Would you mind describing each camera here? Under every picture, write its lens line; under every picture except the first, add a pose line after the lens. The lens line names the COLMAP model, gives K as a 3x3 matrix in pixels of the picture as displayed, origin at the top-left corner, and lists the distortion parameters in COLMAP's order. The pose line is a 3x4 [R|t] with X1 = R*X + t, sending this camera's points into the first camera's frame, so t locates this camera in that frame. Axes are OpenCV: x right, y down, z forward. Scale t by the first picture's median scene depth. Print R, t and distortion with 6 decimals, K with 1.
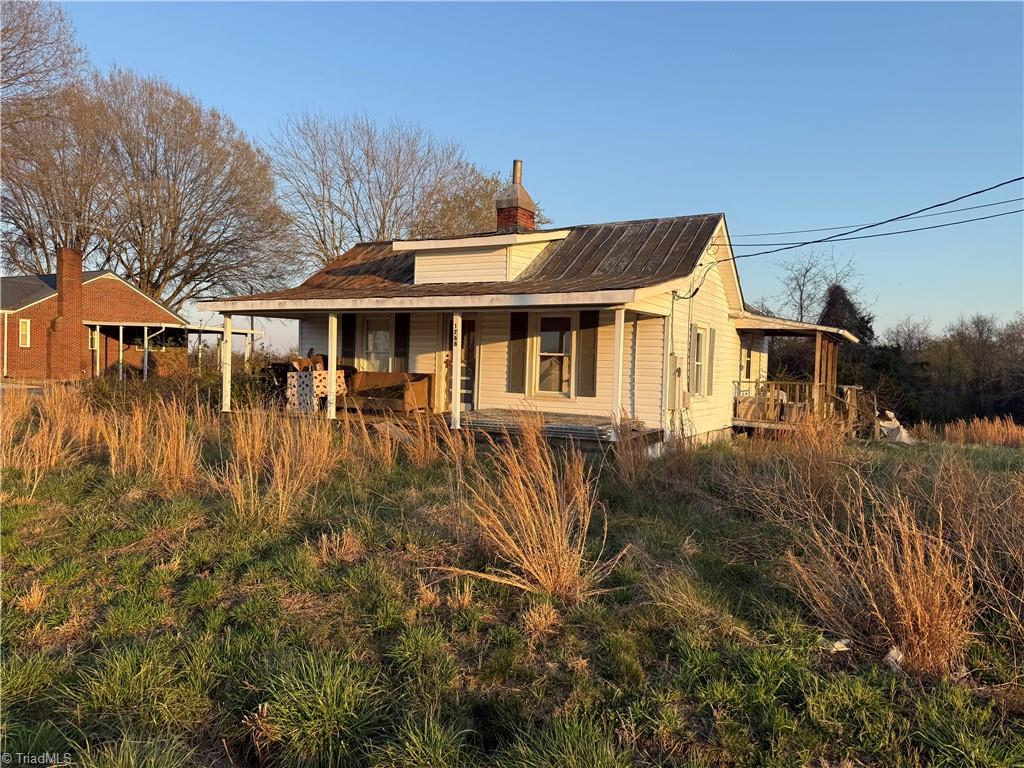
lens RADIAL K [[712.8, 0, 508.5], [0, 712.8, 388.8], [0, 0, 1]] dist [0.054637, -0.057890]
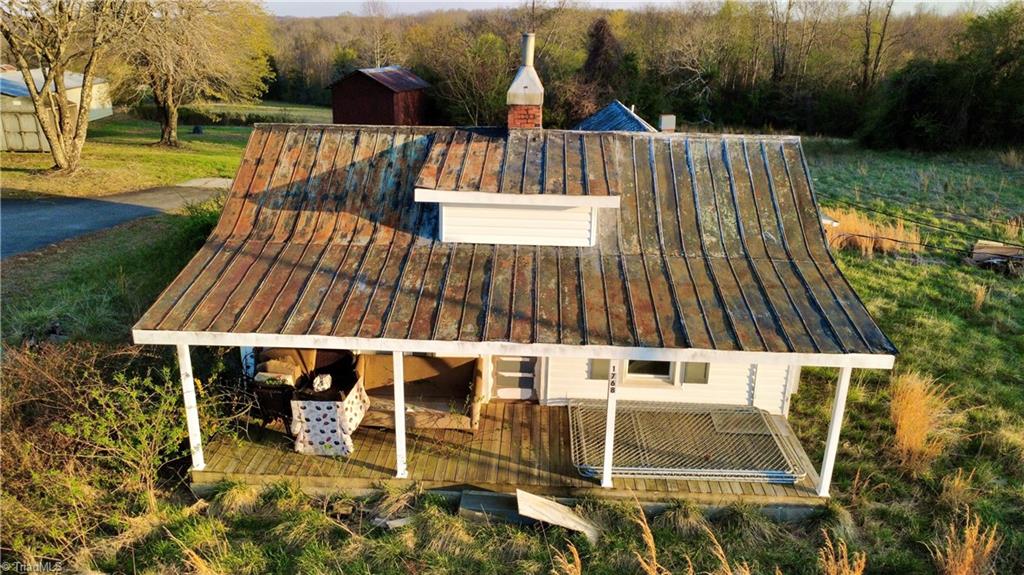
lens RADIAL K [[740.4, 0, 512.6], [0, 740.4, 285.7], [0, 0, 1]] dist [0.005200, -0.006884]
pose [[0.891419, -0.155866, 0.425533, -0.412819], [0.016877, 0.949759, 0.312527, -0.352897], [-0.452865, -0.271411, 0.849264, 0.339467]]
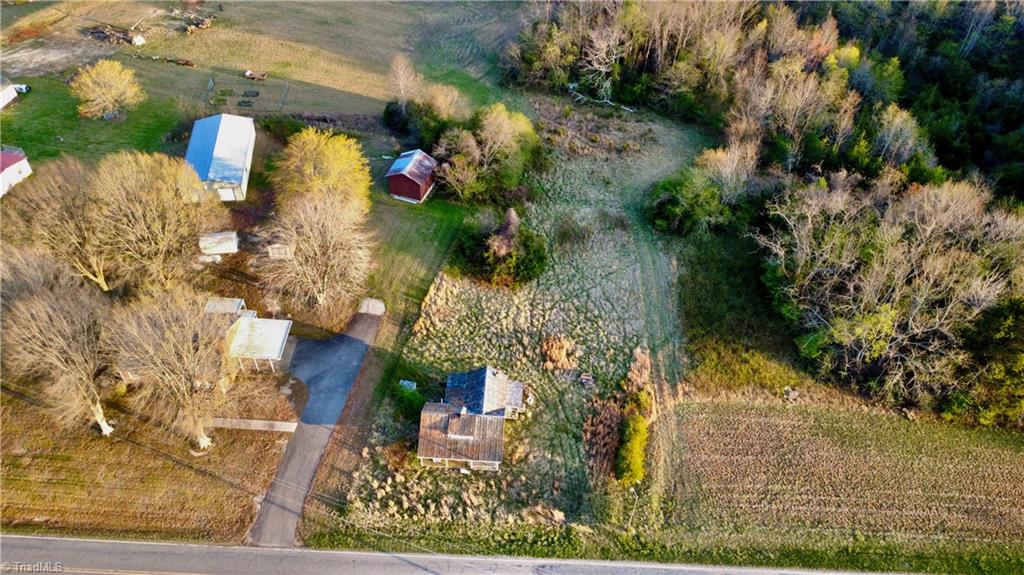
lens RADIAL K [[740.4, 0, 510.2], [0, 740.4, 286.8], [0, 0, 1]] dist [0.005200, -0.006884]
pose [[0.894889, -0.309770, 0.321273, -1.227868], [-0.005806, 0.711734, 0.702425, -5.085543], [-0.446251, -0.630458, 0.635124, -2.109904]]
